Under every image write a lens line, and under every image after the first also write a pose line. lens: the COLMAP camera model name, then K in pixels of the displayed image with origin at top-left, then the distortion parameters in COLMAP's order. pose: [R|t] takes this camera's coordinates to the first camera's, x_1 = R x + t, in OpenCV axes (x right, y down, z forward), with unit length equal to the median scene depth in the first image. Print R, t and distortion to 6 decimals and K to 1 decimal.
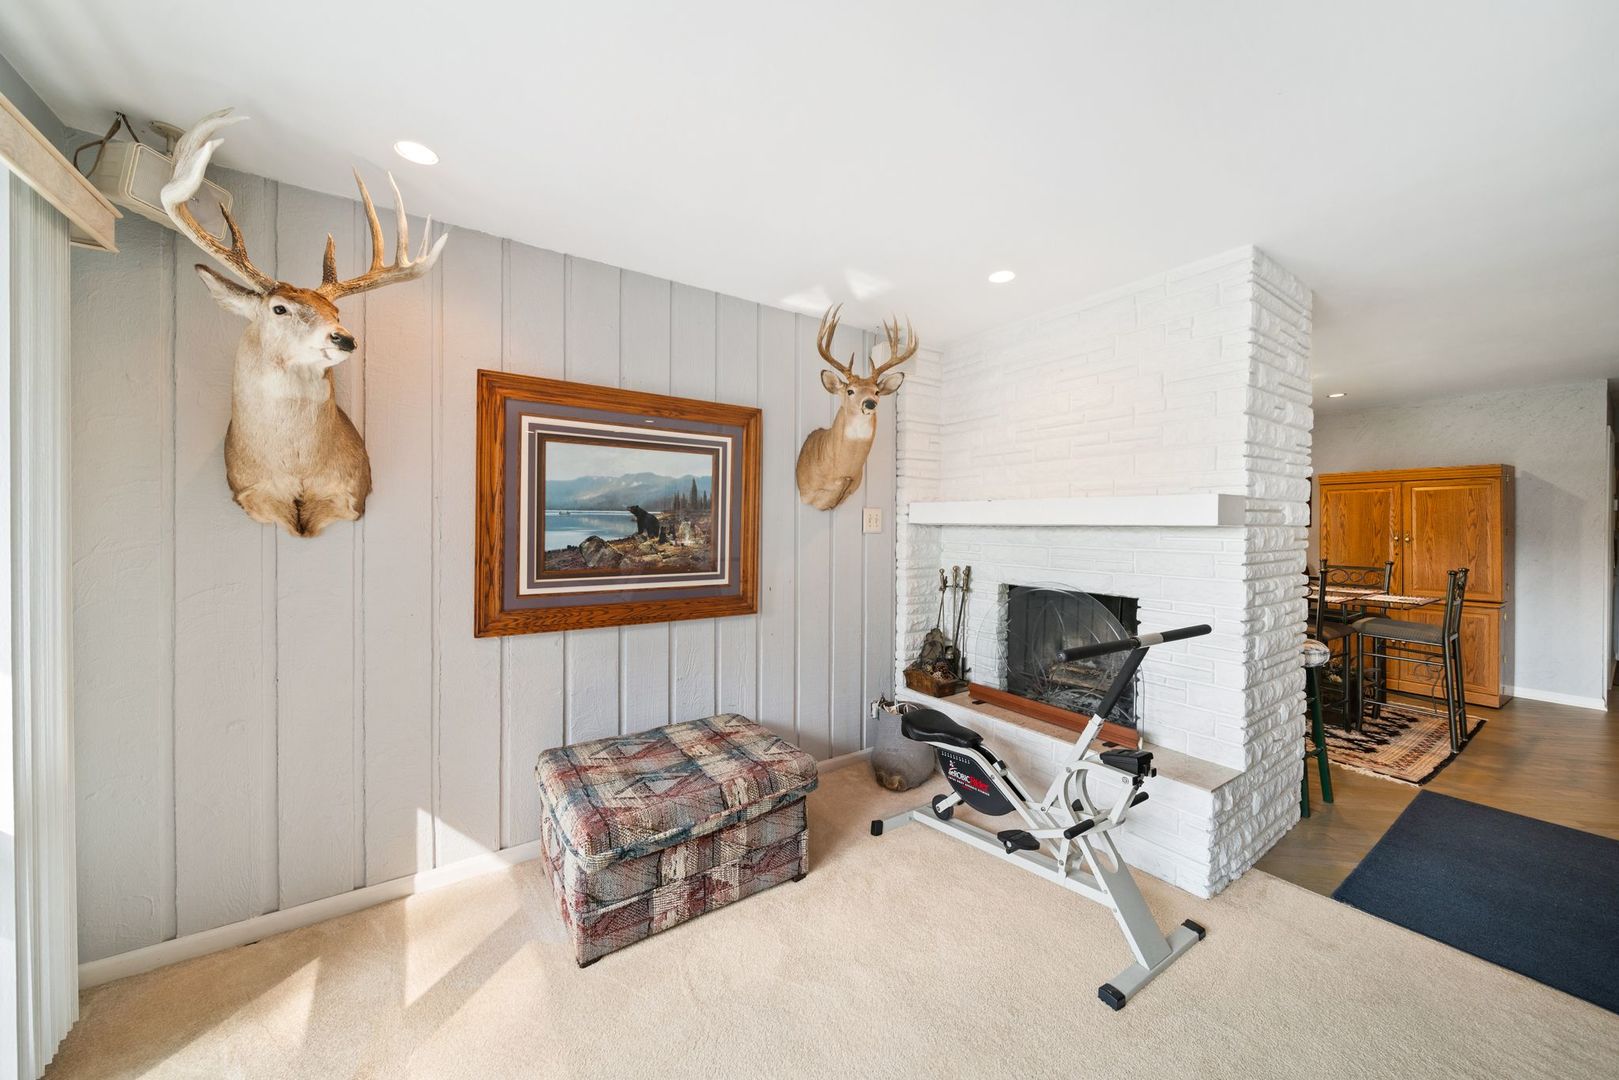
lens RADIAL K [[565.3, 0, 810.7], [0, 565.3, 533.0], [0, 0, 1]] dist [0.003143, -0.000385]
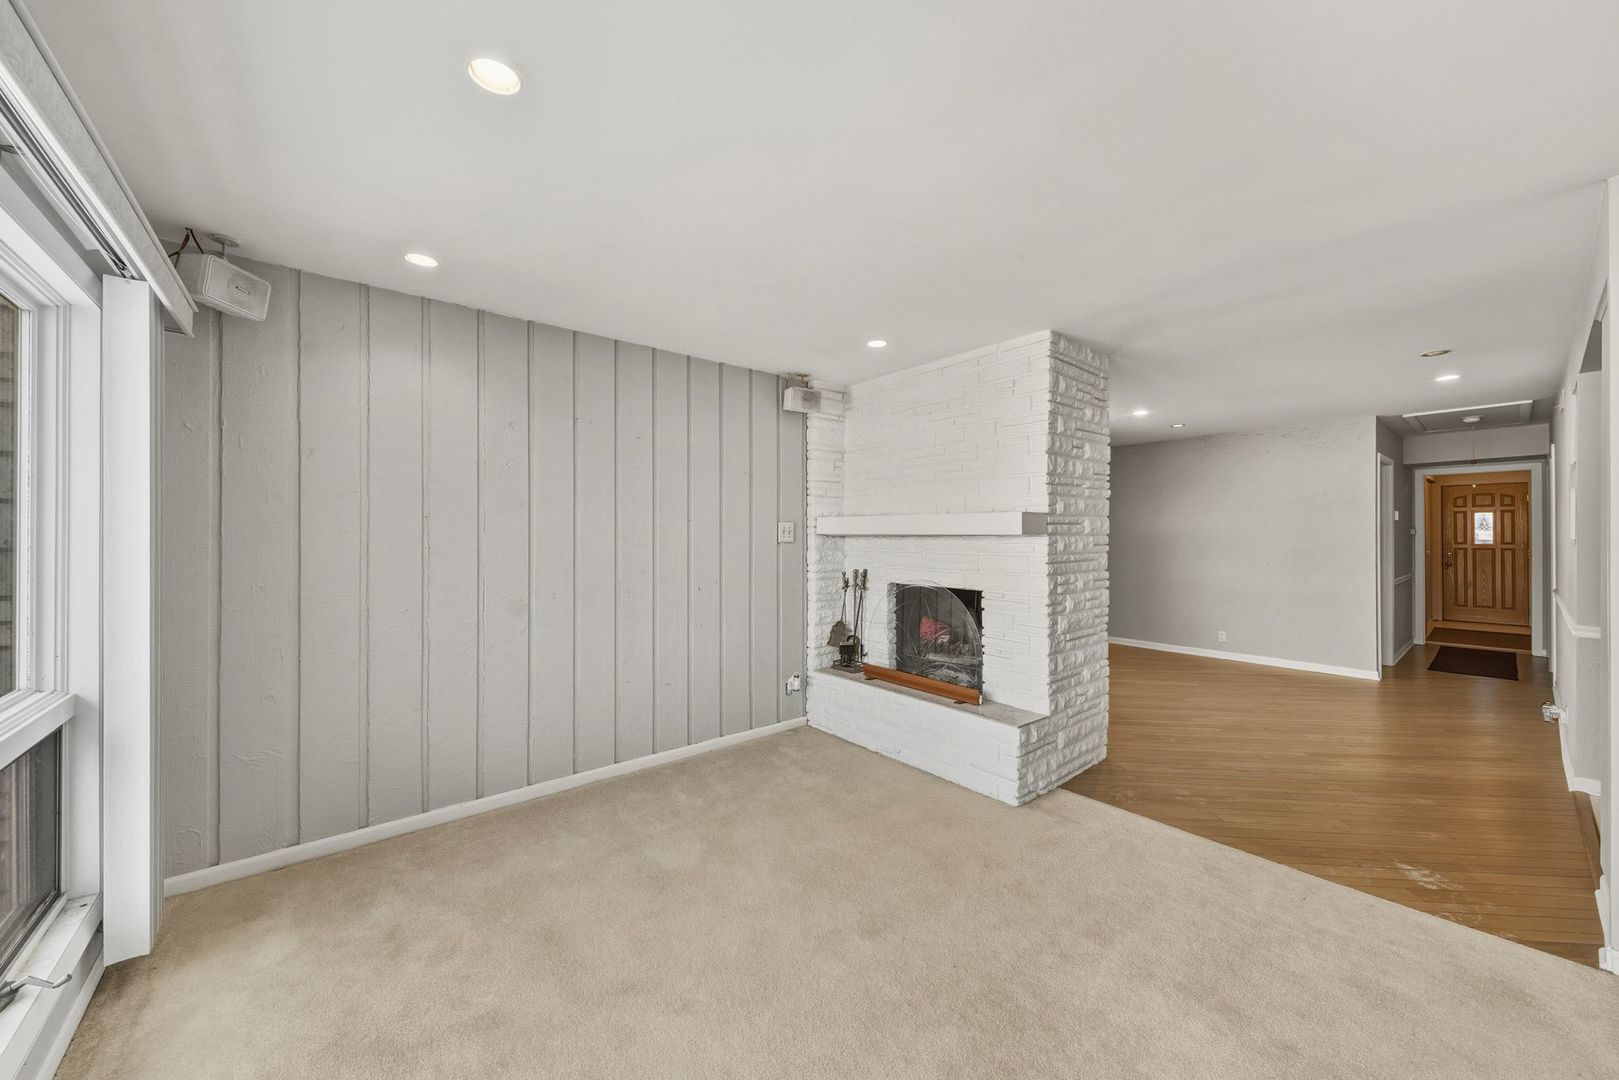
lens RADIAL K [[565.3, 0, 803.7], [0, 565.3, 537.8], [0, 0, 1]] dist [0.003143, -0.000385]
pose [[0.996438, -0.006441, 0.084086, 0.062025], [0.007366, 0.999916, -0.010687, 0.004403], [-0.084010, 0.011268, 0.996401, -0.283521]]
